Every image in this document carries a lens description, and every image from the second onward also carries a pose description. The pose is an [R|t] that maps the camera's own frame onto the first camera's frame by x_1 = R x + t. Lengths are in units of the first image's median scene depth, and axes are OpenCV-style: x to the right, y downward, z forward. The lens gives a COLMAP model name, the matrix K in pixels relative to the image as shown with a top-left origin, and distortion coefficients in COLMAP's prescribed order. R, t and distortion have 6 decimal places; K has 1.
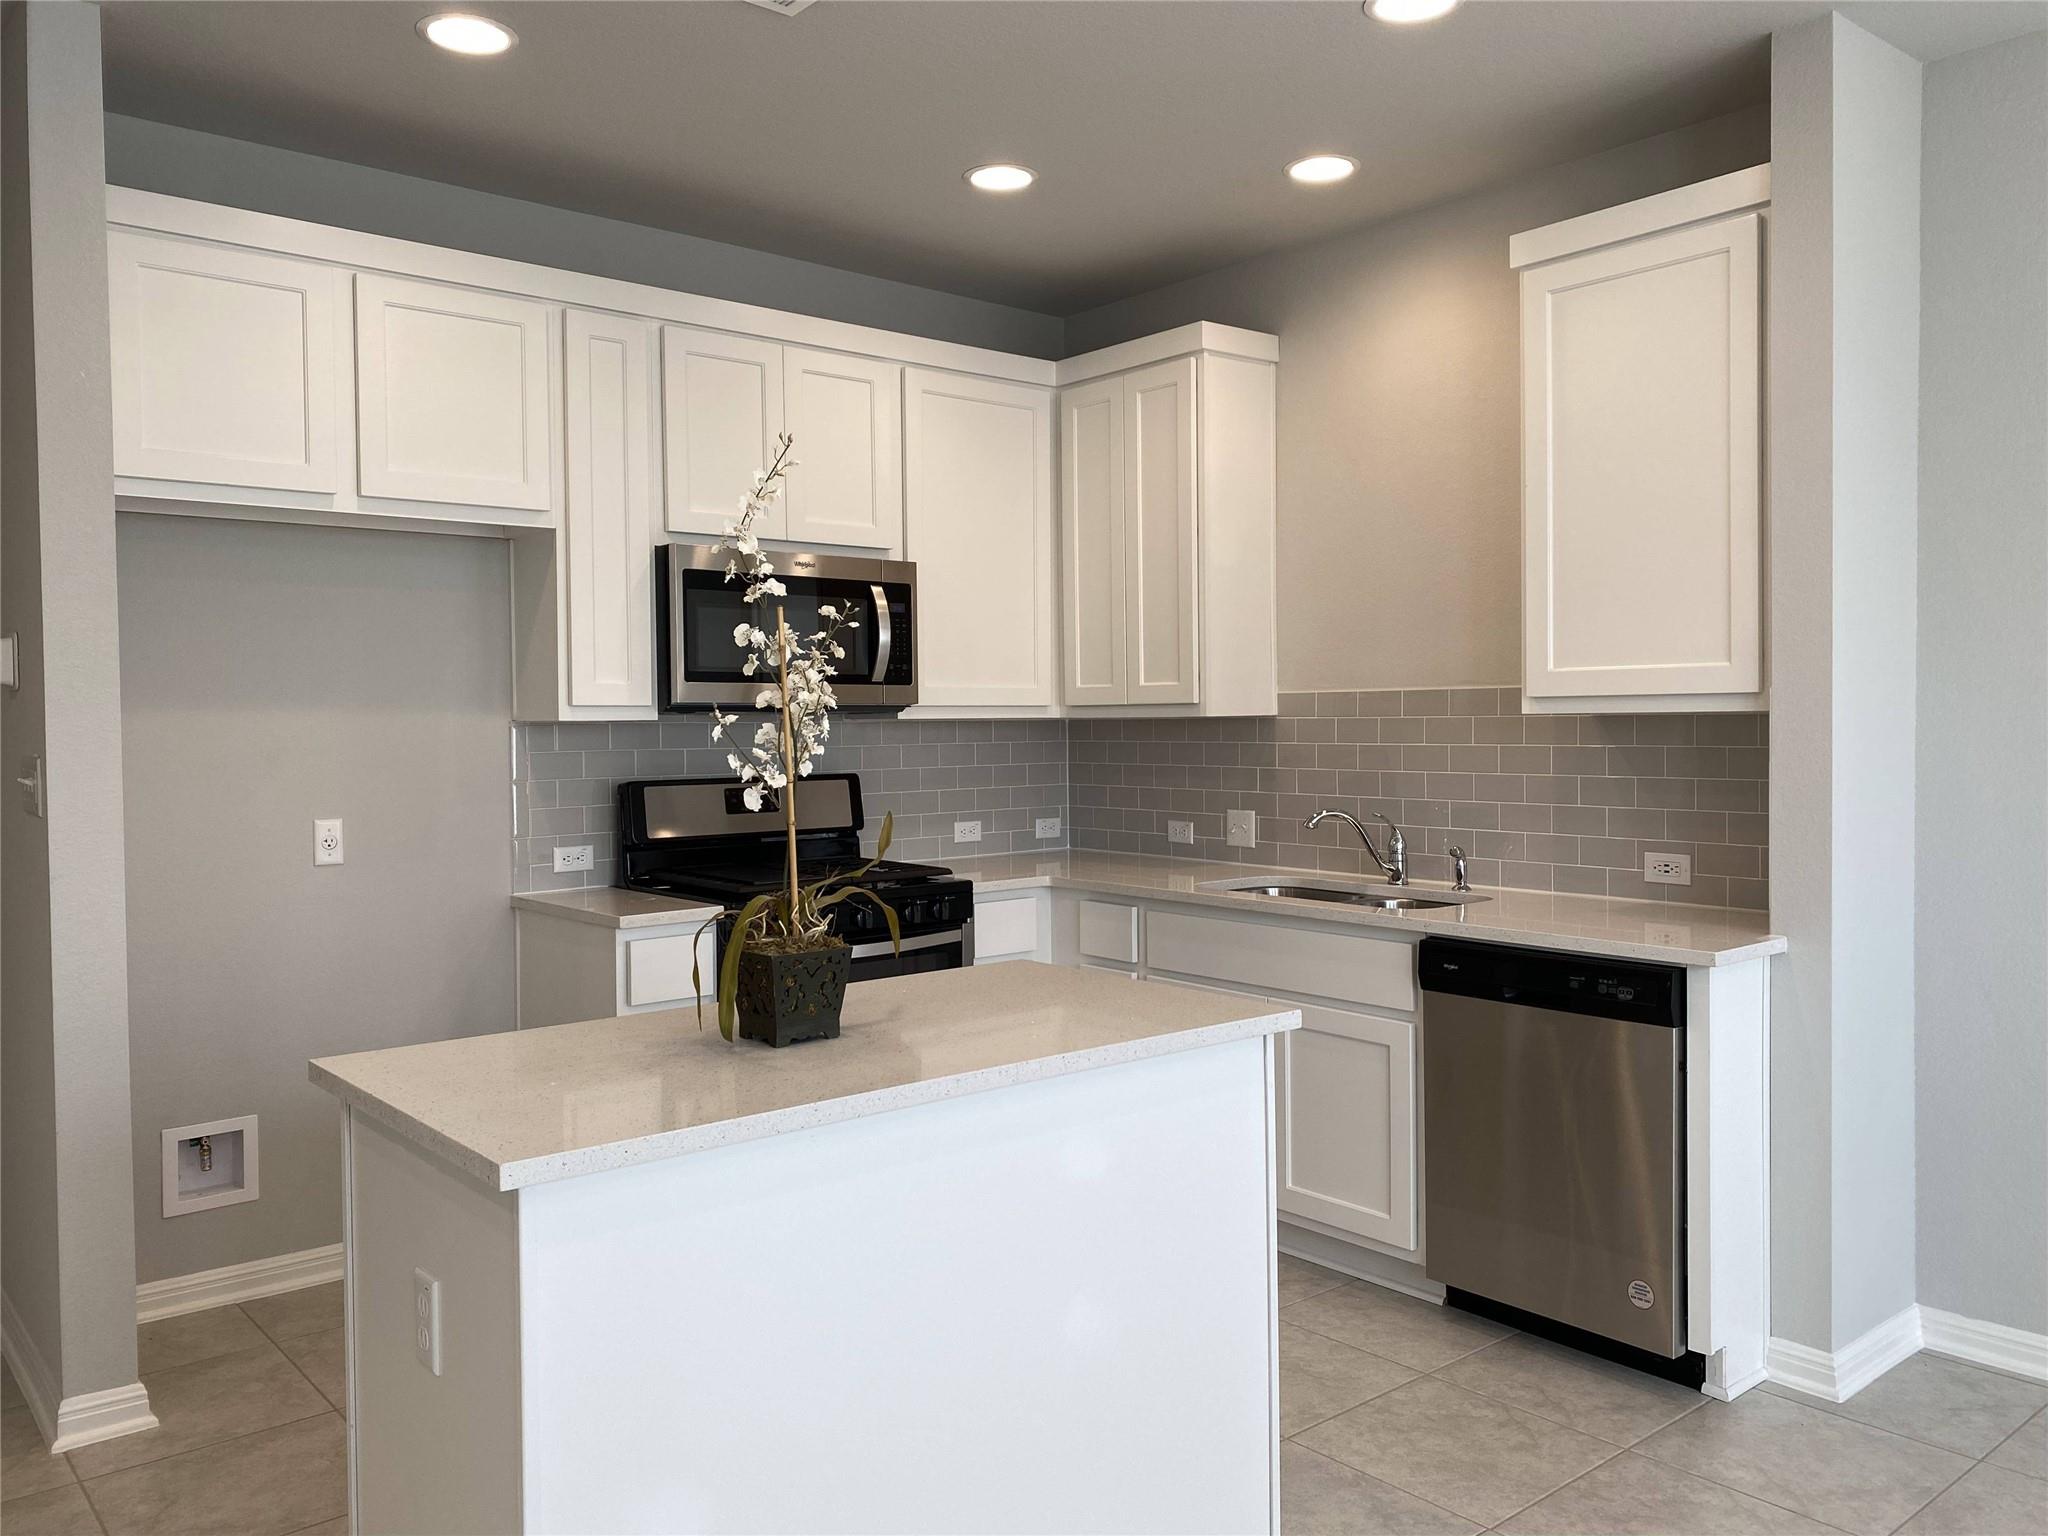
lens RADIAL K [[1591.8, 0, 992.0], [0, 1591.8, 763.3], [0, 0, 1]] dist [0.072961, -0.001045]
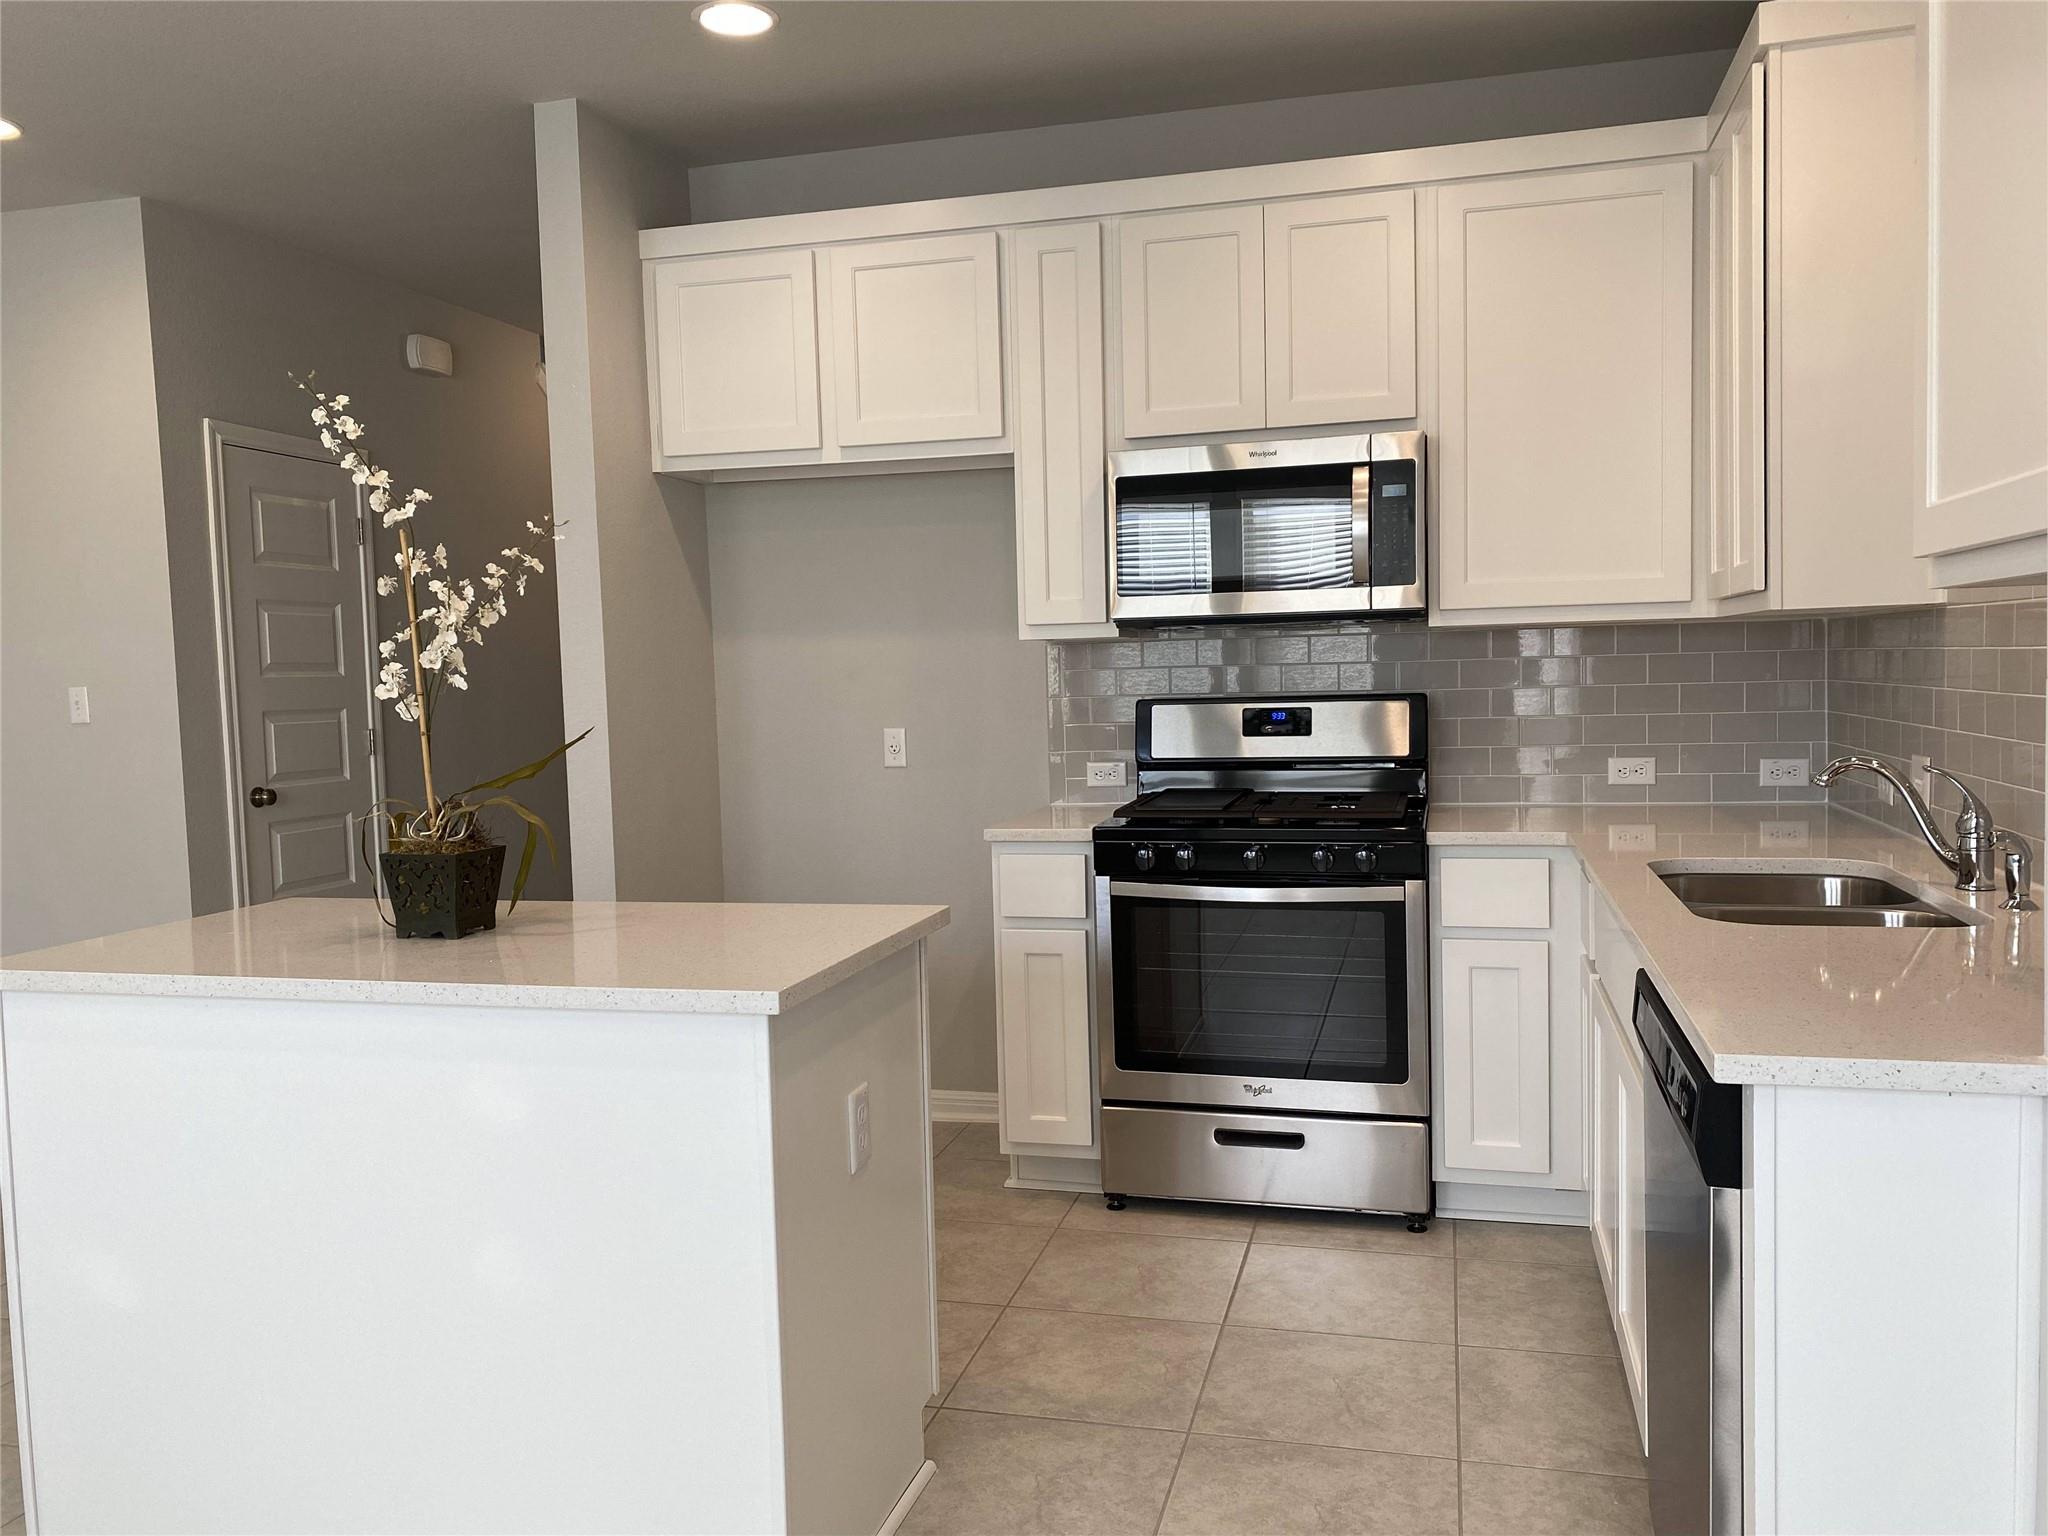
lens RADIAL K [[1591.8, 0, 992.0], [0, 1591.8, 763.3], [0, 0, 1]] dist [0.072961, -0.001045]
pose [[0.579089, 0.044845, -0.814030, 0.529062], [-0.003481, 0.998613, 0.052537, -0.000369], [0.815257, -0.027590, 0.578441, 0.367050]]
